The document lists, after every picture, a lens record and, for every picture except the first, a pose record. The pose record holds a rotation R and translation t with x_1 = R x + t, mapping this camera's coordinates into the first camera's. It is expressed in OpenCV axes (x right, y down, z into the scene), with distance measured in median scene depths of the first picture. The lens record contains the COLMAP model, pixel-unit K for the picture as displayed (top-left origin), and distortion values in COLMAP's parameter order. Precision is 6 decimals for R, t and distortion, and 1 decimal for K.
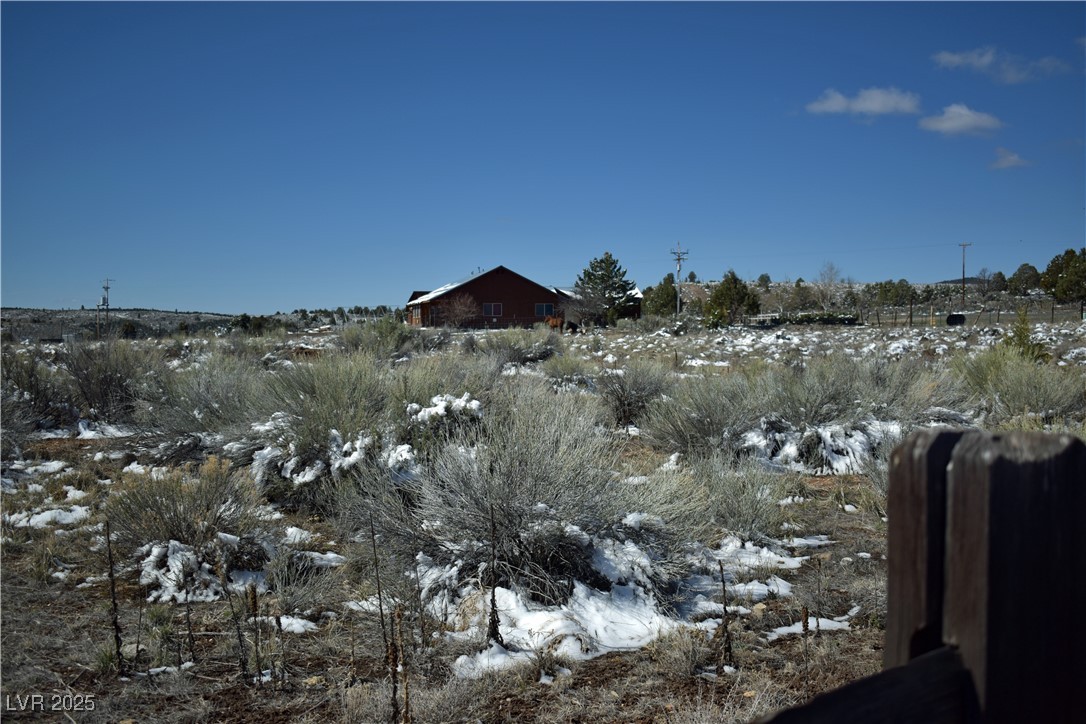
lens RADIAL K [[1144.0, 0, 543.9], [0, 1144.0, 356.5], [0, 0, 1]] dist [-0.067304, 0.000000]
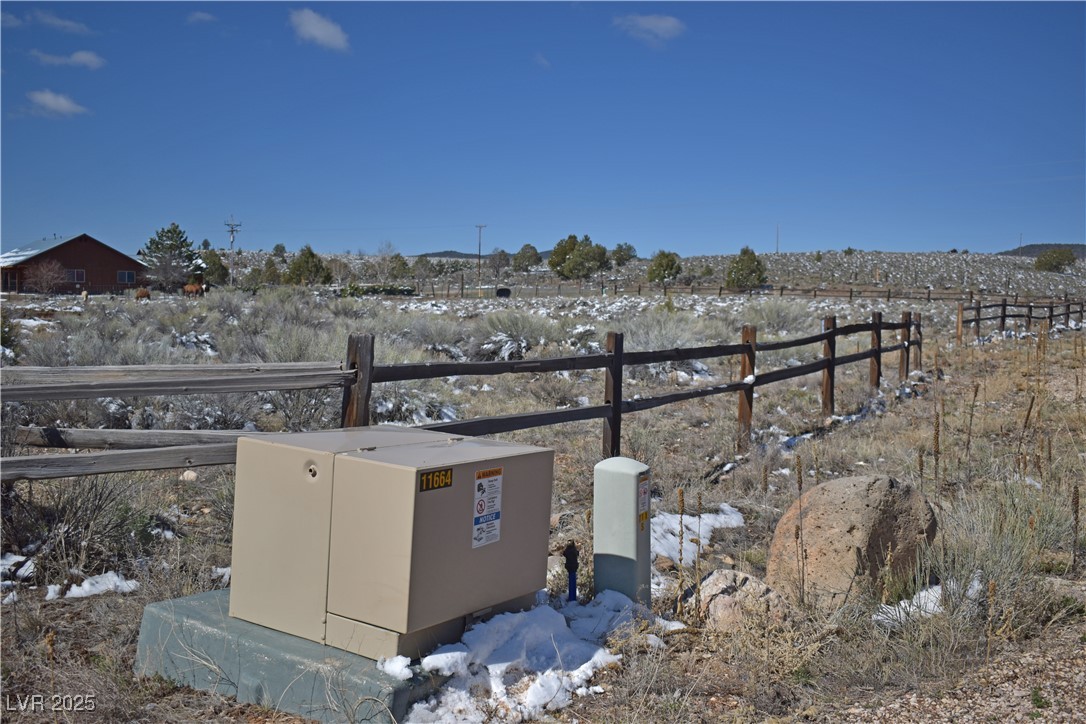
lens RADIAL K [[1144.0, 0, 543.0], [0, 1144.0, 361.6], [0, 0, 1]] dist [-0.067304, 0.000000]
pose [[0.903518, -0.008809, 0.428459, -0.093114], [-0.004928, 0.999509, 0.030942, 0.002618], [-0.428521, -0.030068, 0.903031, -0.100294]]
